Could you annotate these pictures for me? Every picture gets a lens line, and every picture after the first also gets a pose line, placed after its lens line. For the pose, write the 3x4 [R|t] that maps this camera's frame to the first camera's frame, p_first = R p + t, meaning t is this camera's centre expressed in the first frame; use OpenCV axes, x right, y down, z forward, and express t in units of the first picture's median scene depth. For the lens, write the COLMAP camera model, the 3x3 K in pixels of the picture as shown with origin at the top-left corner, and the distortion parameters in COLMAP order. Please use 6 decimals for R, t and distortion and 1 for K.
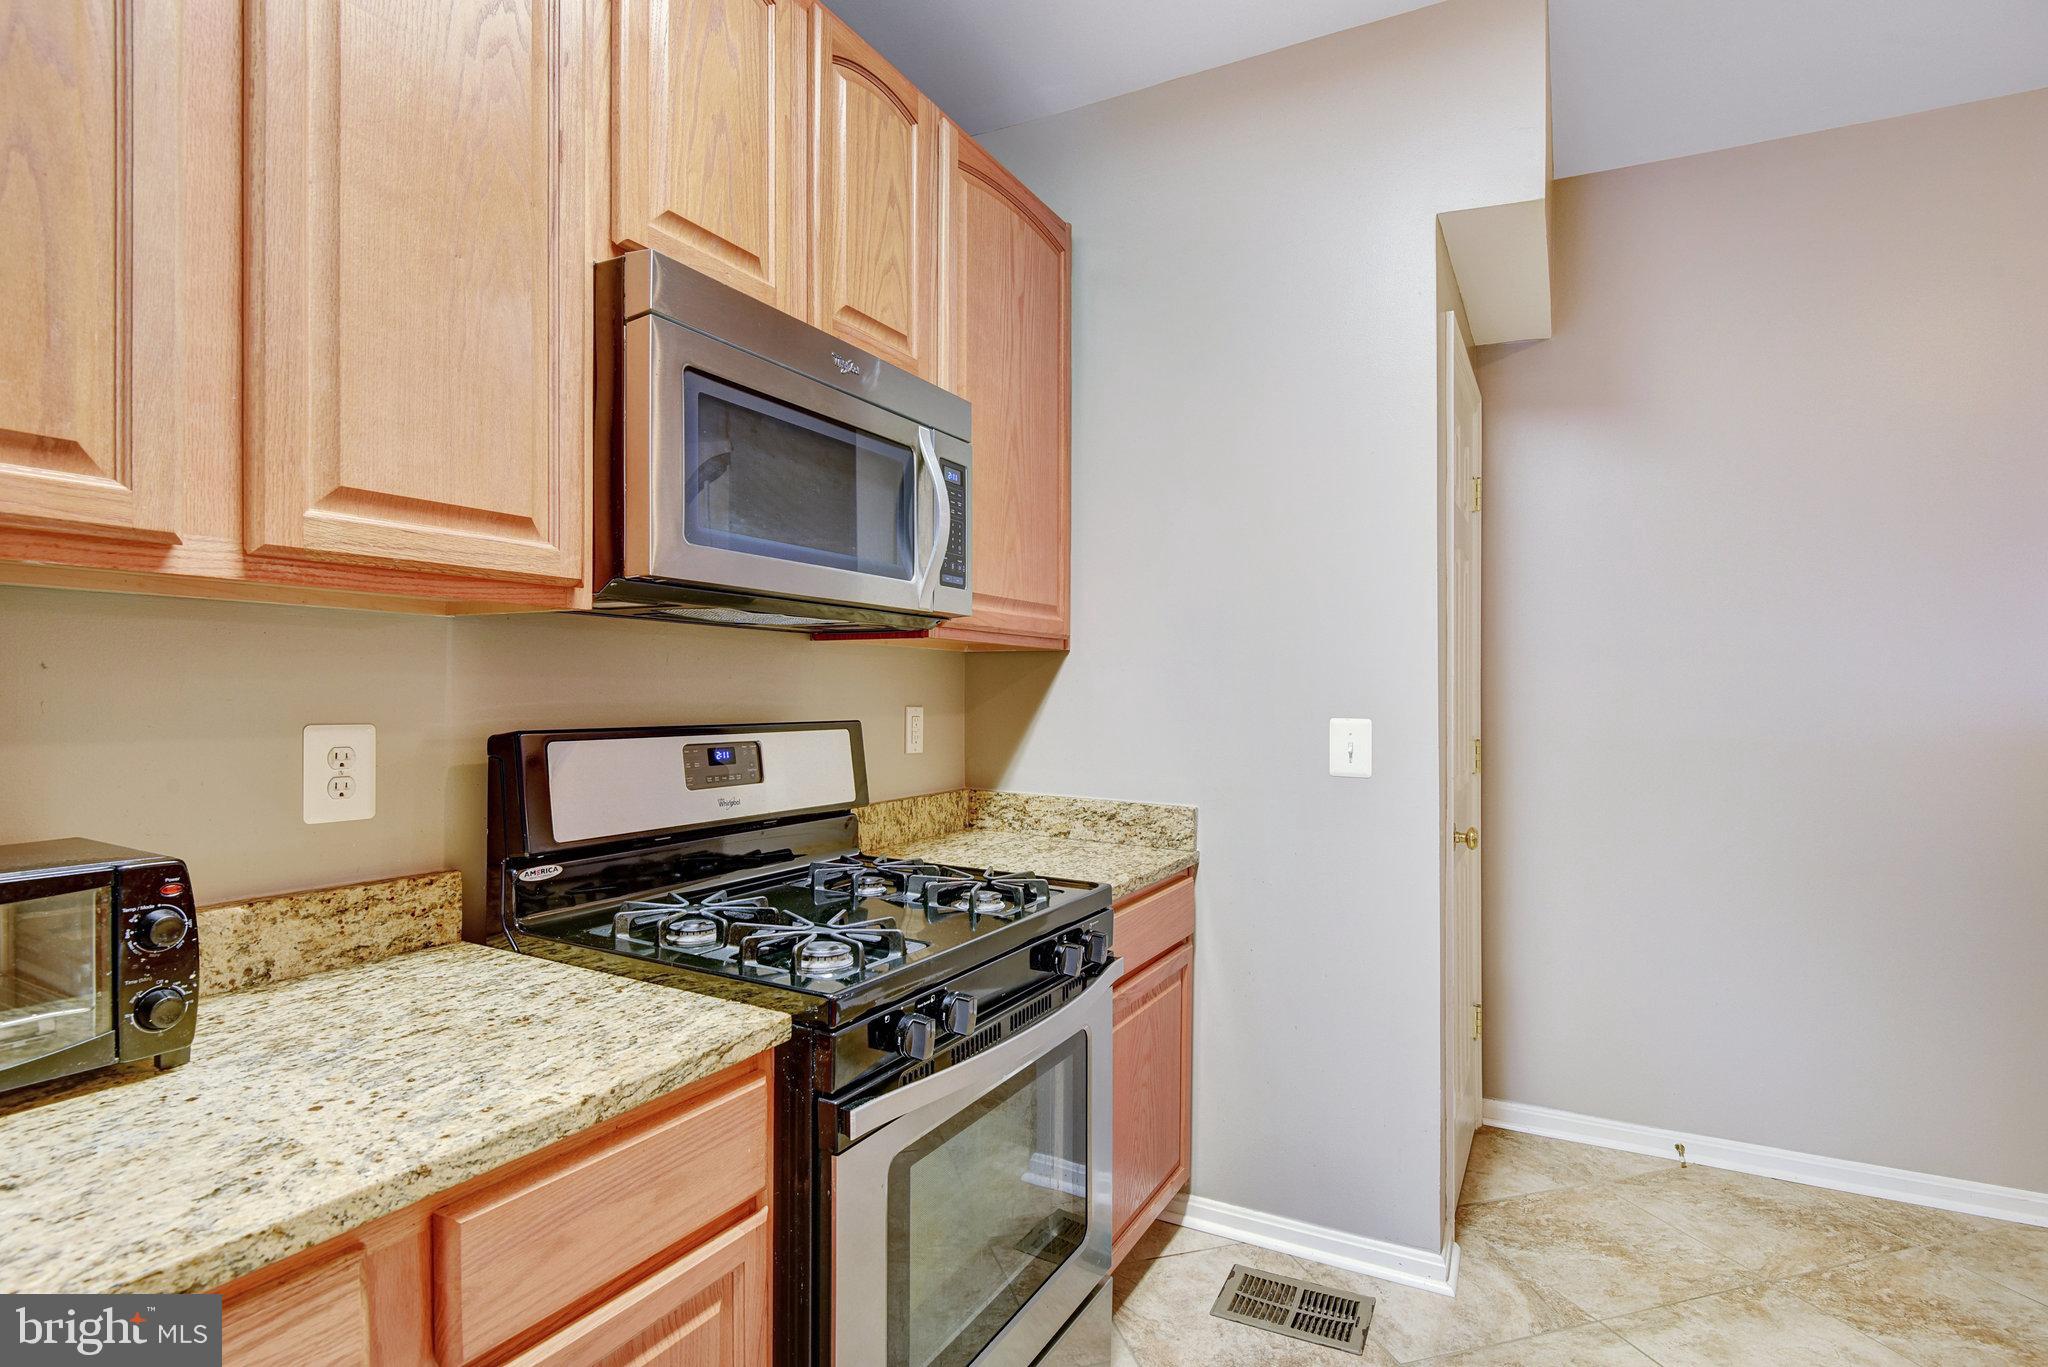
lens RADIAL K [[1012.1, 0, 1013.2], [0, 1012.1, 692.0], [0, 0, 1]] dist [-0.010027, -0.007649]
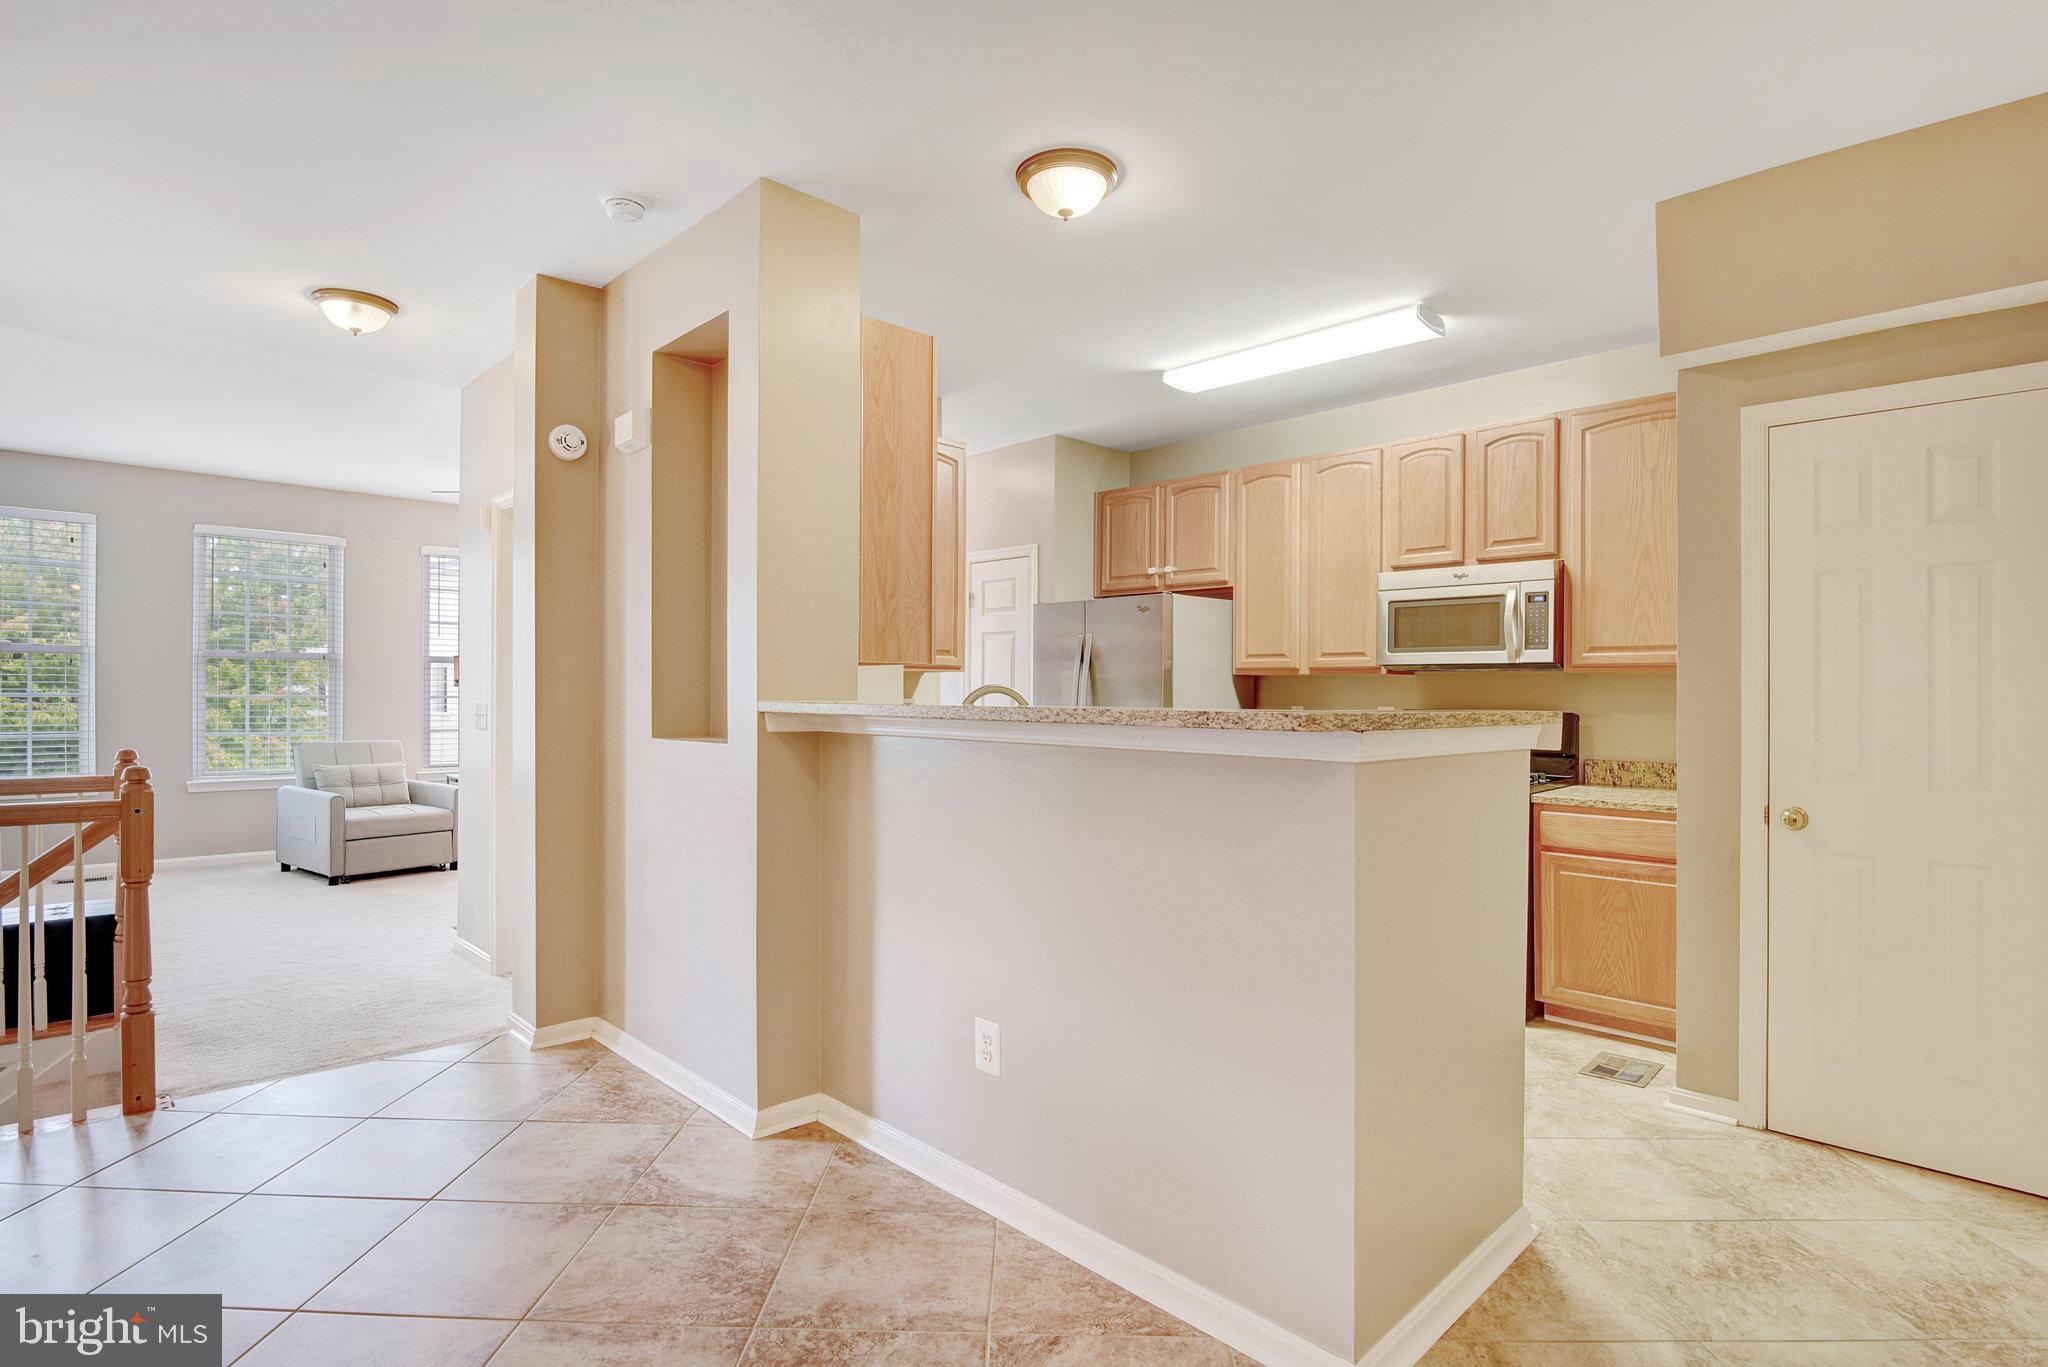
lens RADIAL K [[1012.1, 0, 1013.2], [0, 1012.1, 692.0], [0, 0, 1]] dist [-0.010027, -0.007649]
pose [[-0.295383, -0.002127, -0.955377, 2.423758], [-0.006401, 0.999979, -0.000248, -0.008245], [0.955357, 0.006042, -0.295391, 0.584852]]
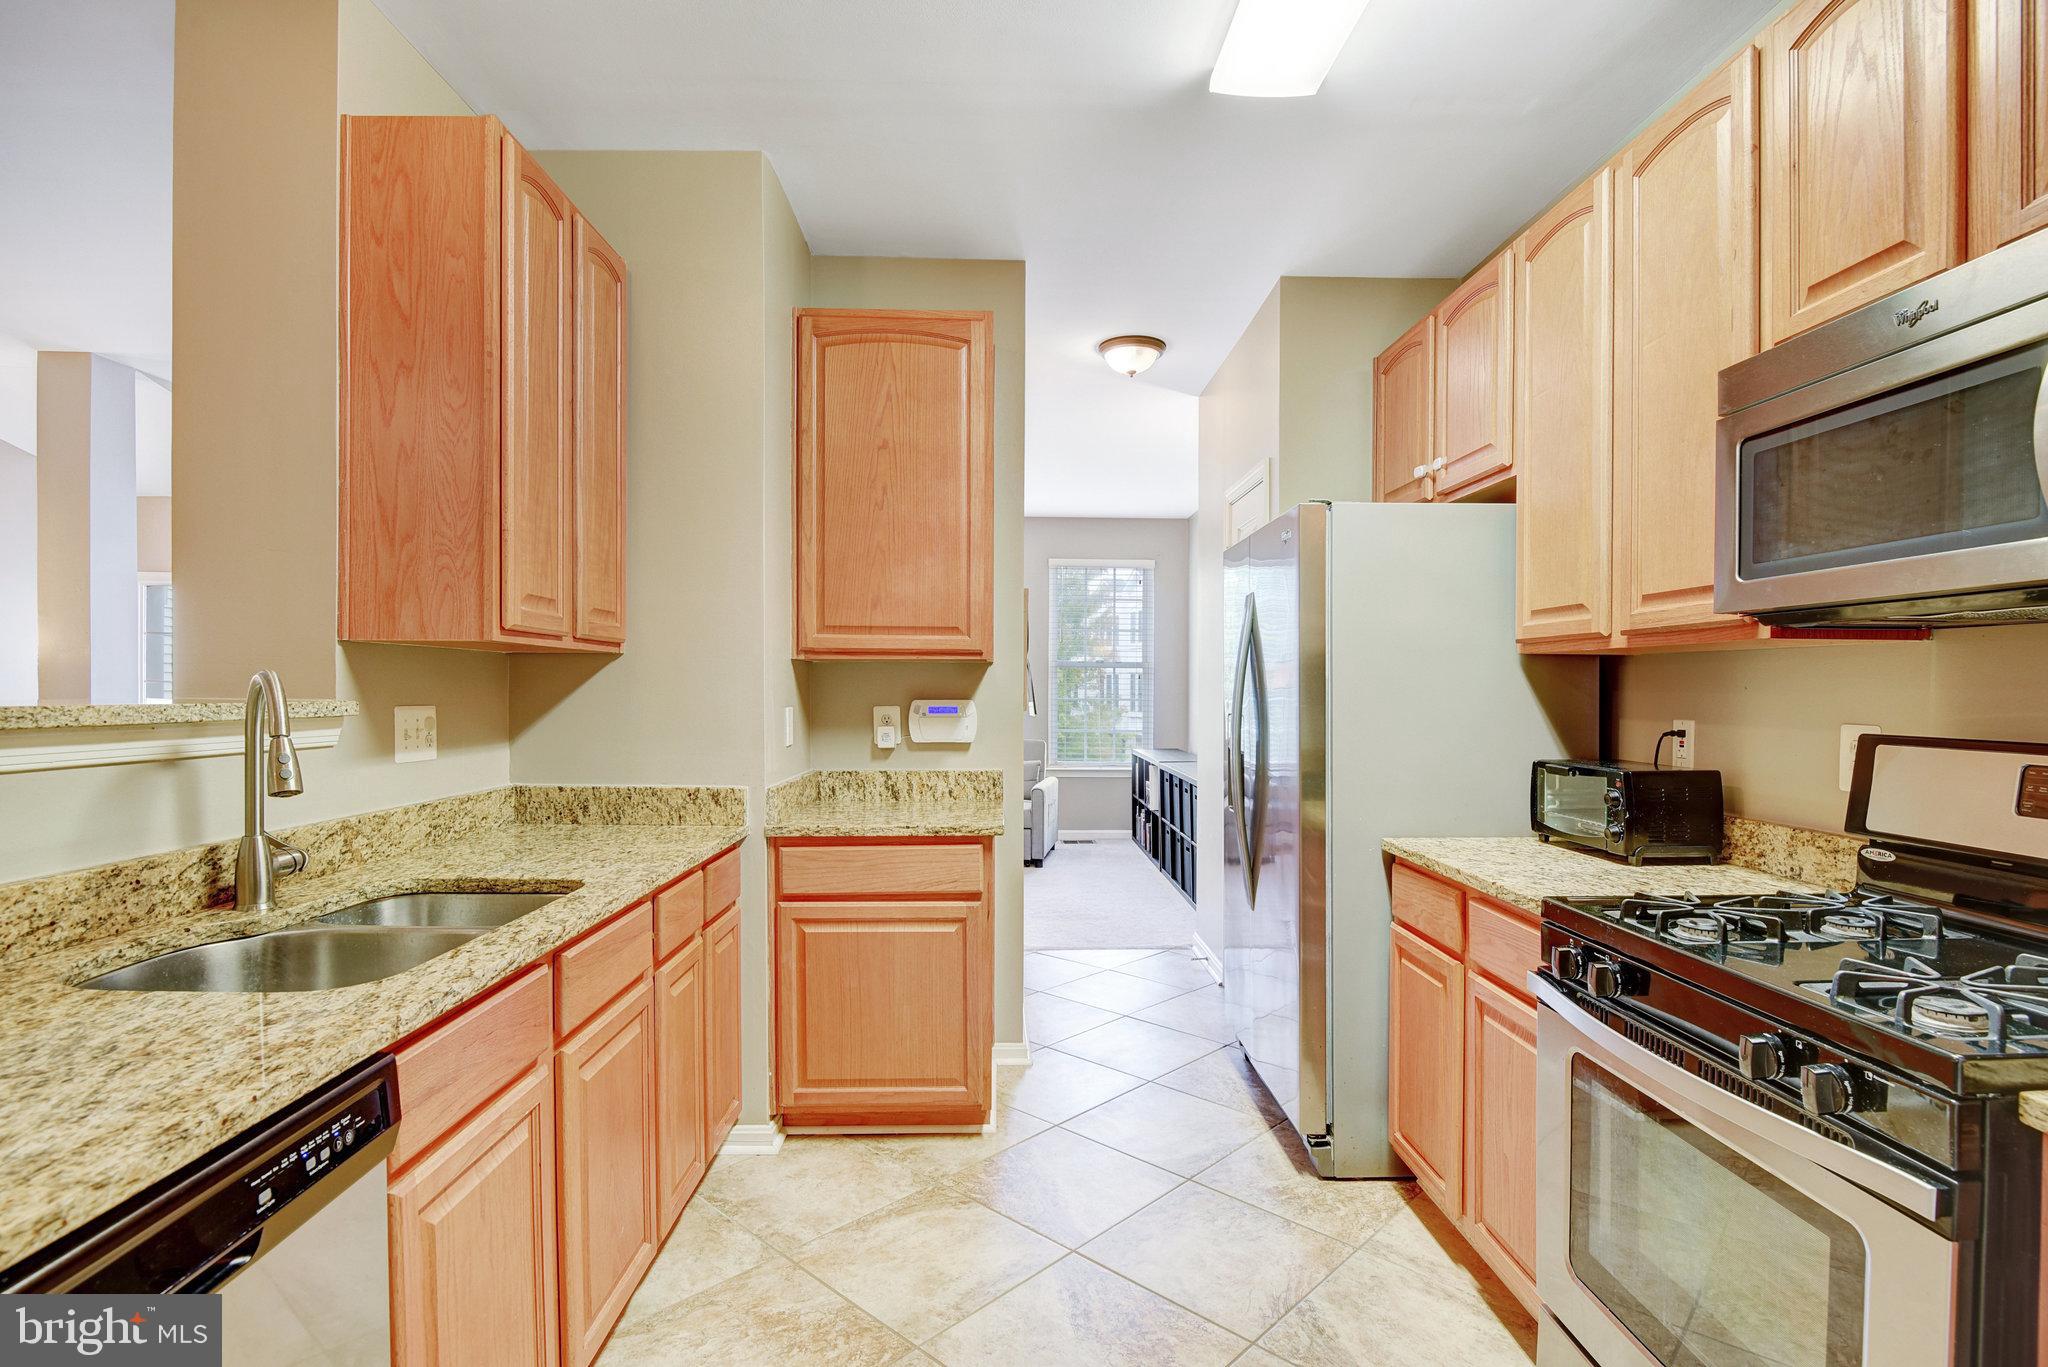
lens RADIAL K [[1045.4, 0, 1060.9], [0, 1045.4, 714.4], [0, 0, 1]] dist [-0.006198, -0.008473]
pose [[-0.849518, 0.004328, -0.527542, 0.816199], [-0.008098, 0.999742, 0.021242, -0.004945], [0.527498, 0.022318, -0.849263, 1.244460]]
